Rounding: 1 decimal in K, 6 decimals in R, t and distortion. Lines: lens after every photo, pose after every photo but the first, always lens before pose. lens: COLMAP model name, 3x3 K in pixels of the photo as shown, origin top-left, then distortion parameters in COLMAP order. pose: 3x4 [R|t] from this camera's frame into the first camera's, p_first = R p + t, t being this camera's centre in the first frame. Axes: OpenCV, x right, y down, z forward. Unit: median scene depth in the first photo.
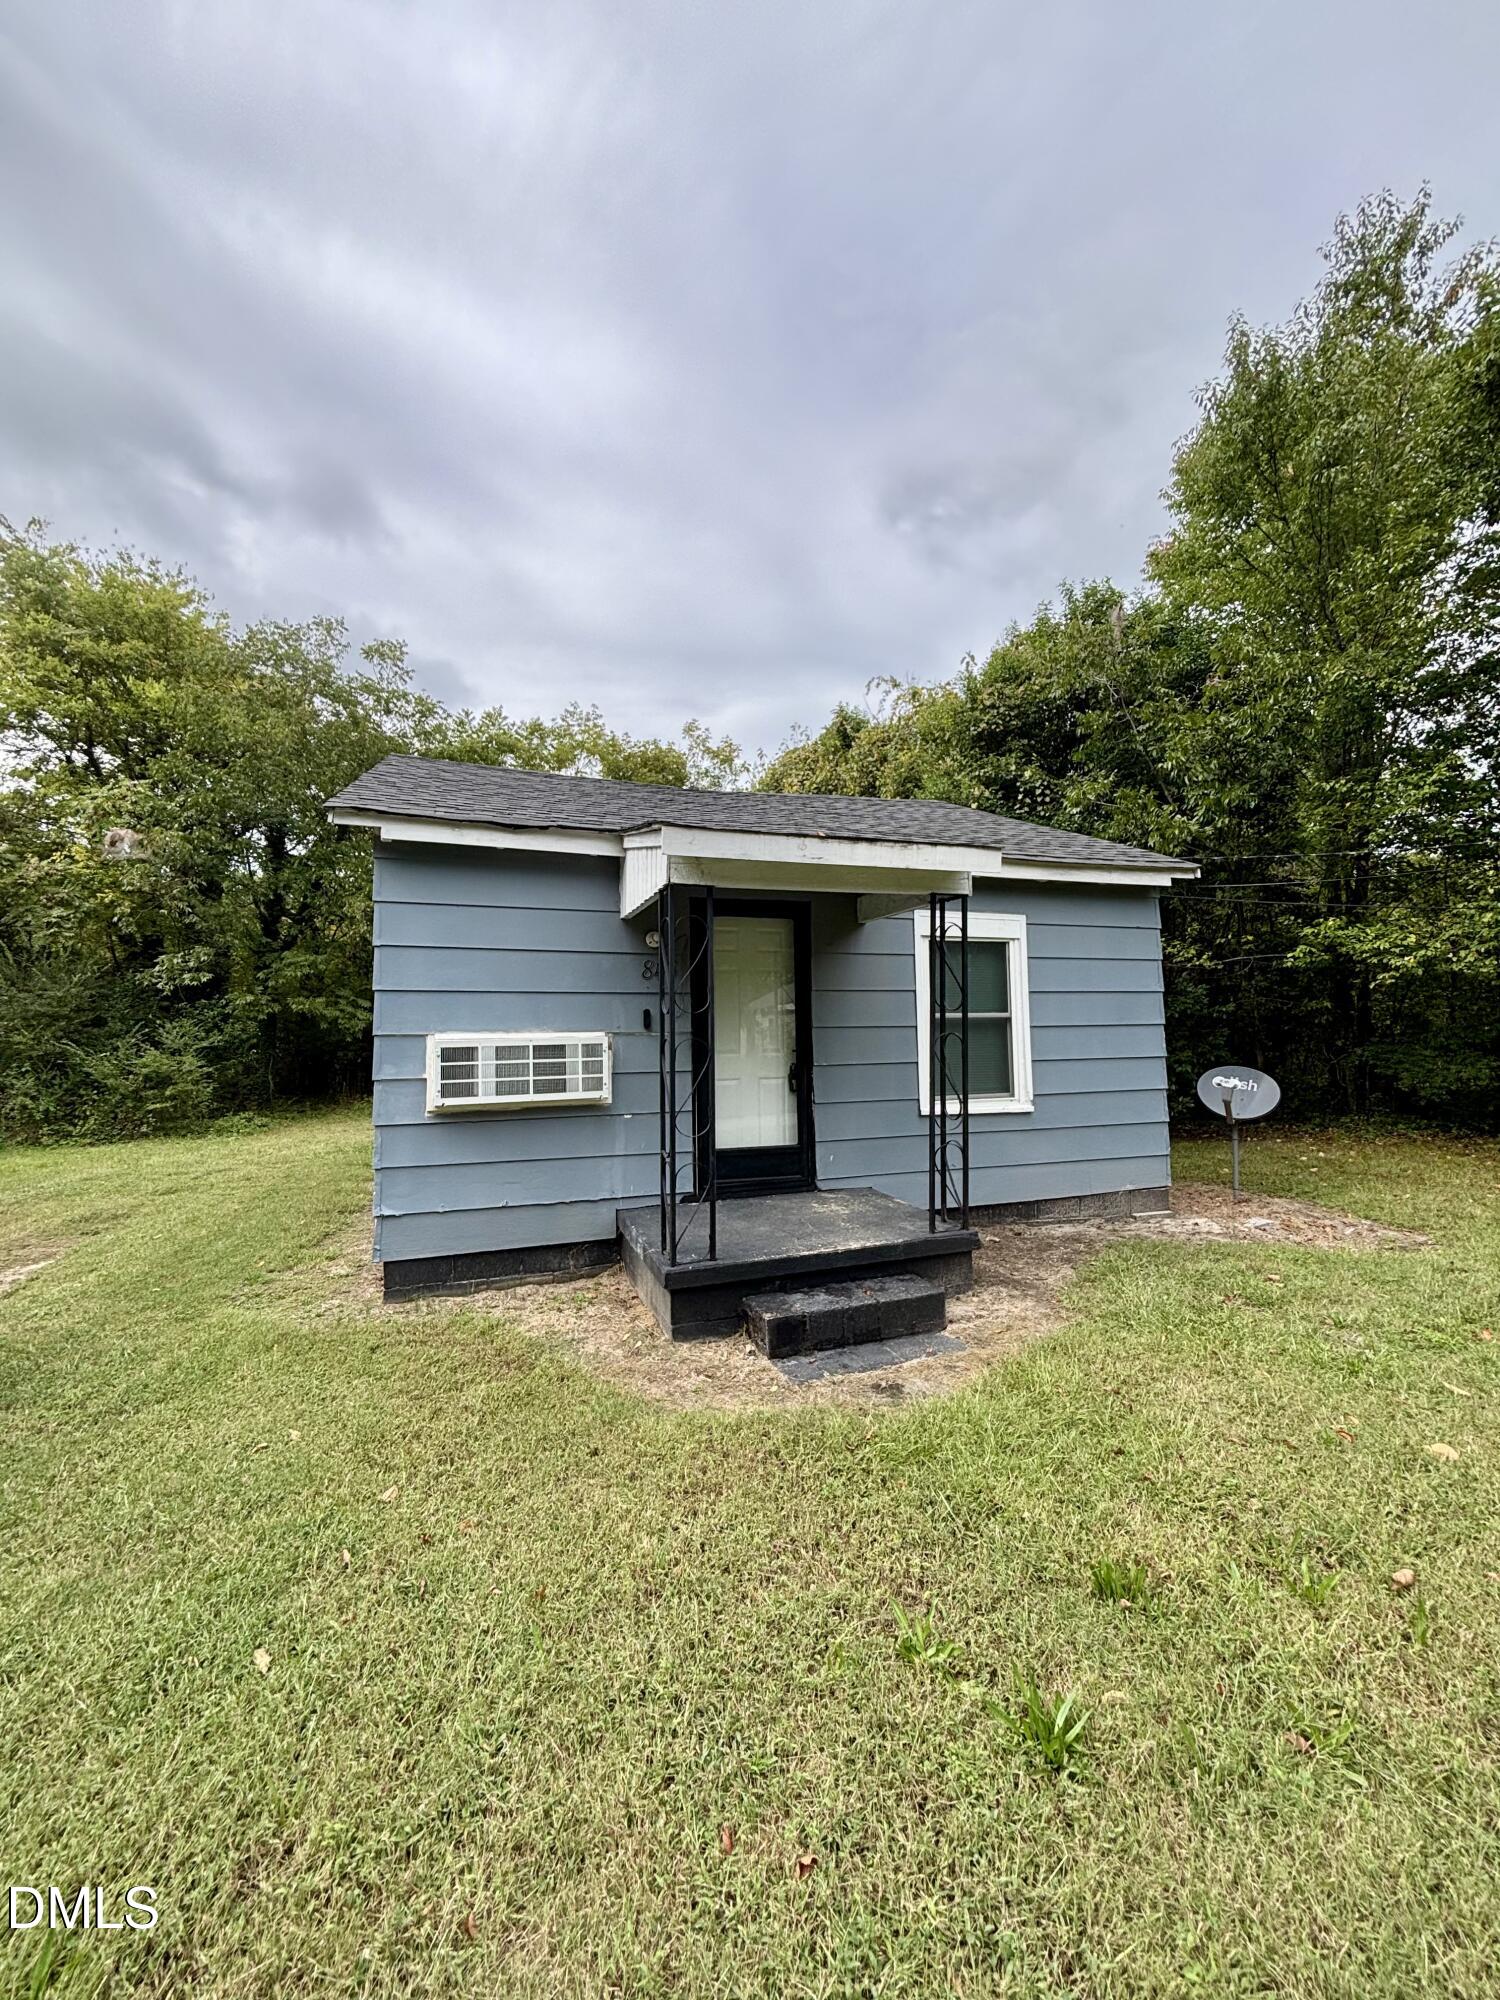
lens RADIAL K [[802.8, 0, 748.5], [0, 802.8, 1000.8], [0, 0, 1]] dist [-0.007177, 0.002639]
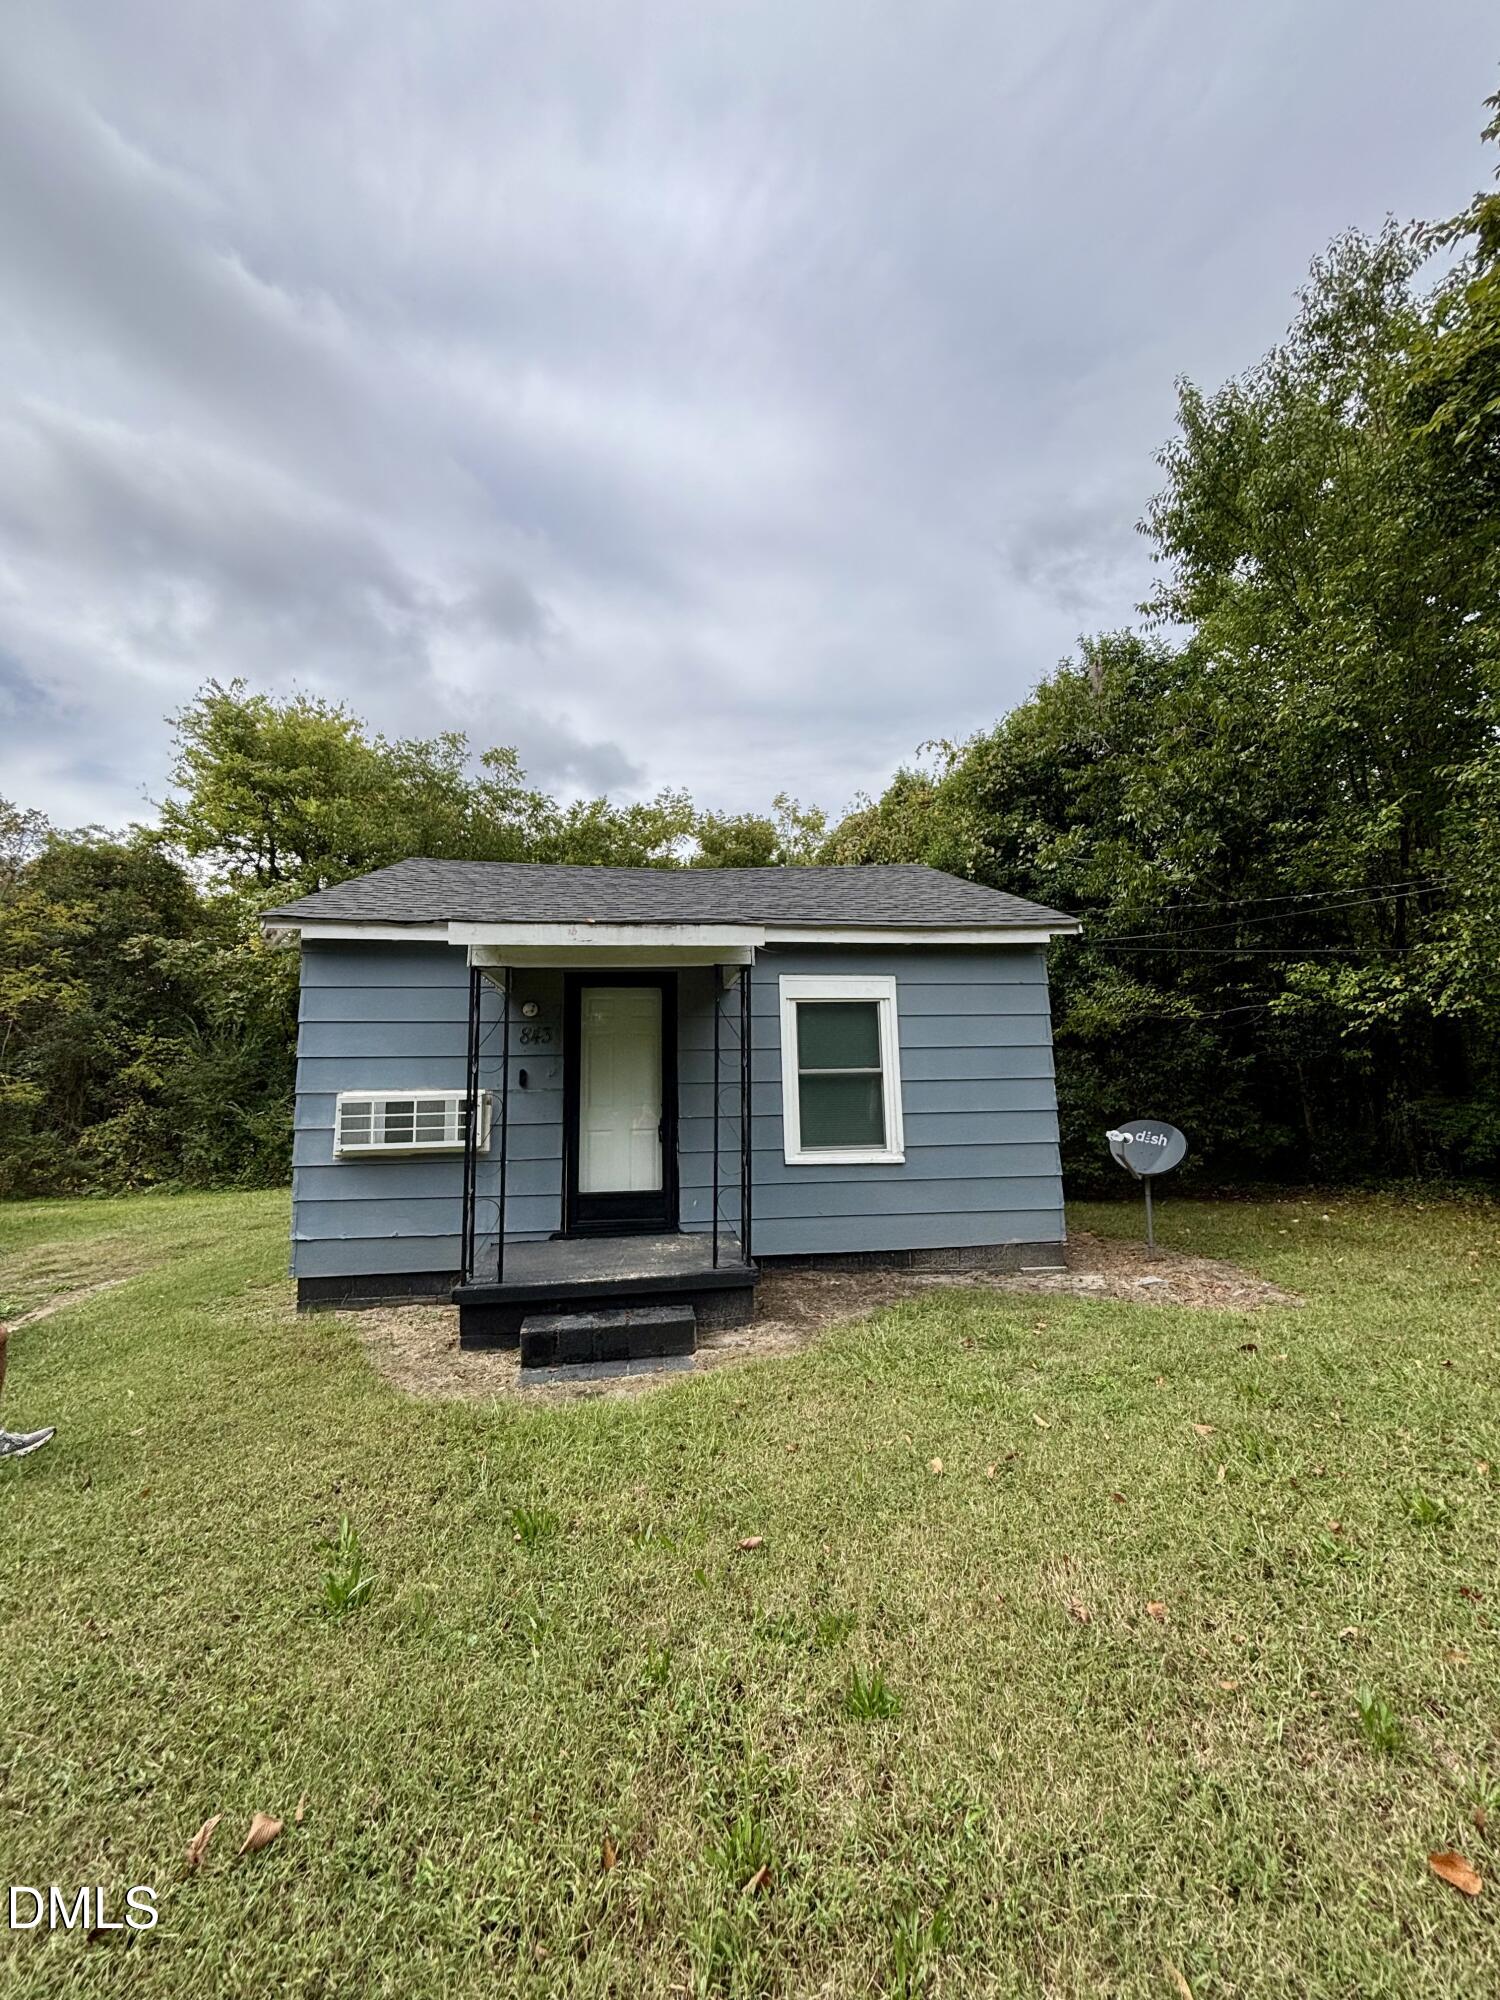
lens RADIAL K [[802.8, 0, 752.1], [0, 802.8, 1002.0], [0, 0, 1]] dist [-0.007177, 0.002639]
pose [[0.980683, -0.029293, -0.193396, 0.340854], [0.015347, 0.997198, -0.073218, 0.002121], [0.194999, 0.068836, 0.978385, -0.069152]]
